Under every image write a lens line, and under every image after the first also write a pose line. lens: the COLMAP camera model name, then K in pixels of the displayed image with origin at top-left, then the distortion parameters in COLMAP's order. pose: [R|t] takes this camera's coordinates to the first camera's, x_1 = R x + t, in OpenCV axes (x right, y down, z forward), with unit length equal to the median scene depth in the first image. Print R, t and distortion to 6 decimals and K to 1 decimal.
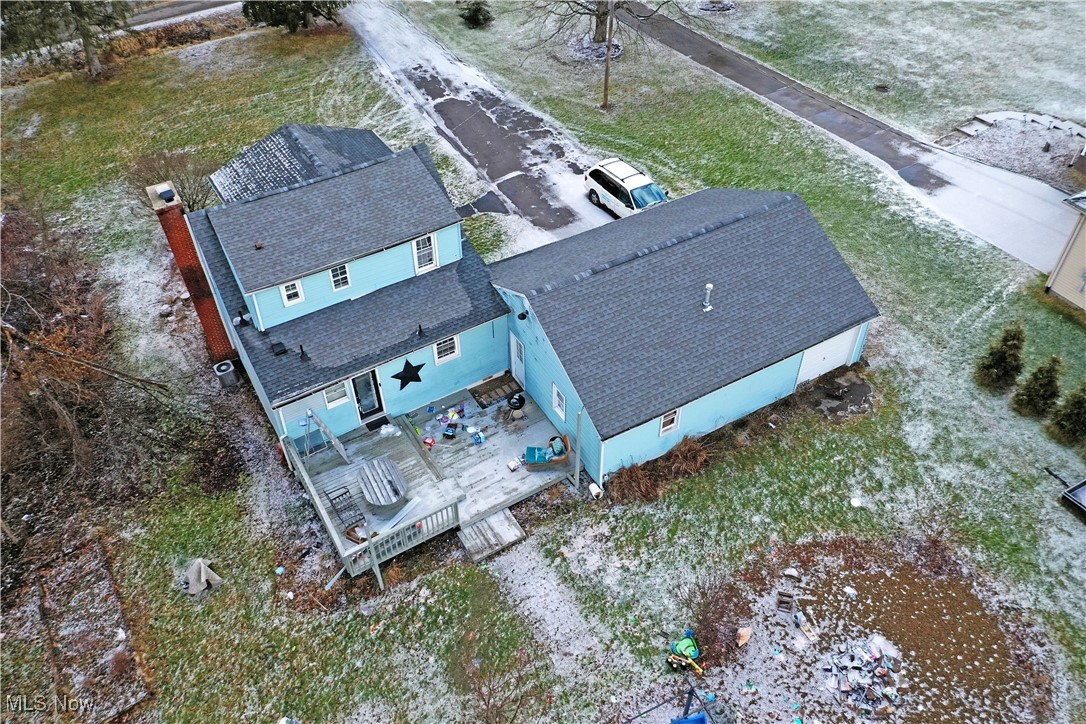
lens RADIAL K [[865.5, 0, 539.5], [0, 865.5, 360.4], [0, 0, 1]] dist [0.016816, 0.010393]
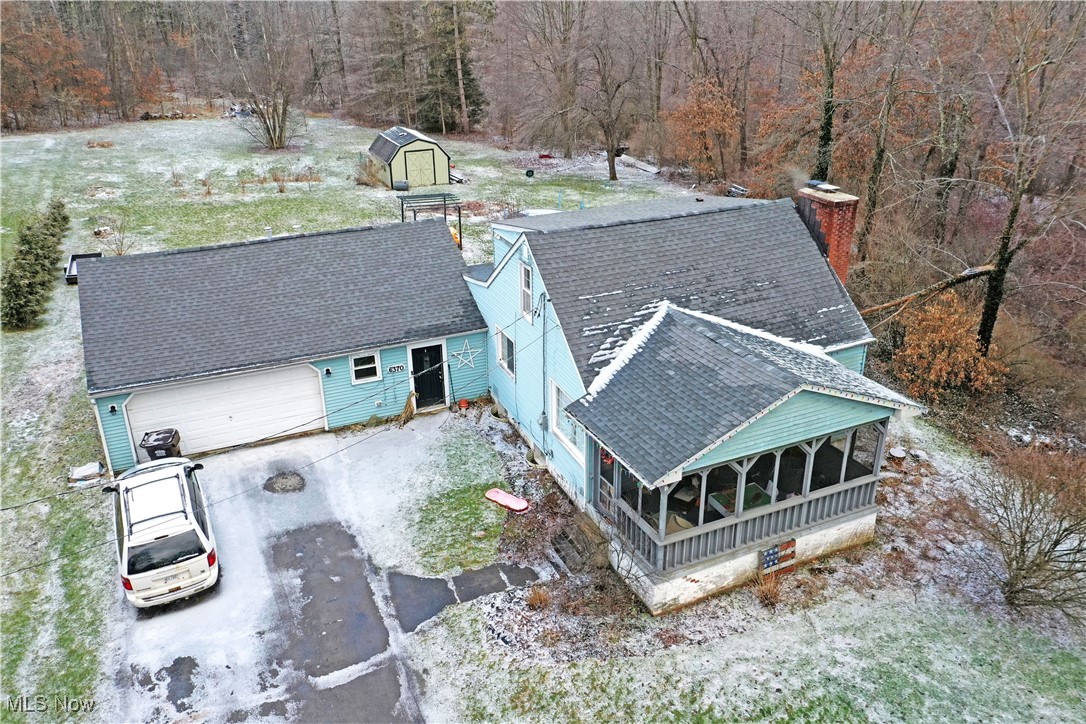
lens RADIAL K [[865.5, 0, 539.5], [0, 865.5, 360.4], [0, 0, 1]] dist [0.016816, 0.010393]
pose [[-0.993452, -0.015032, 0.113259, -0.201079], [0.098764, 0.385376, 0.917459, -0.759372], [-0.057438, 0.922637, -0.381367, 1.207128]]
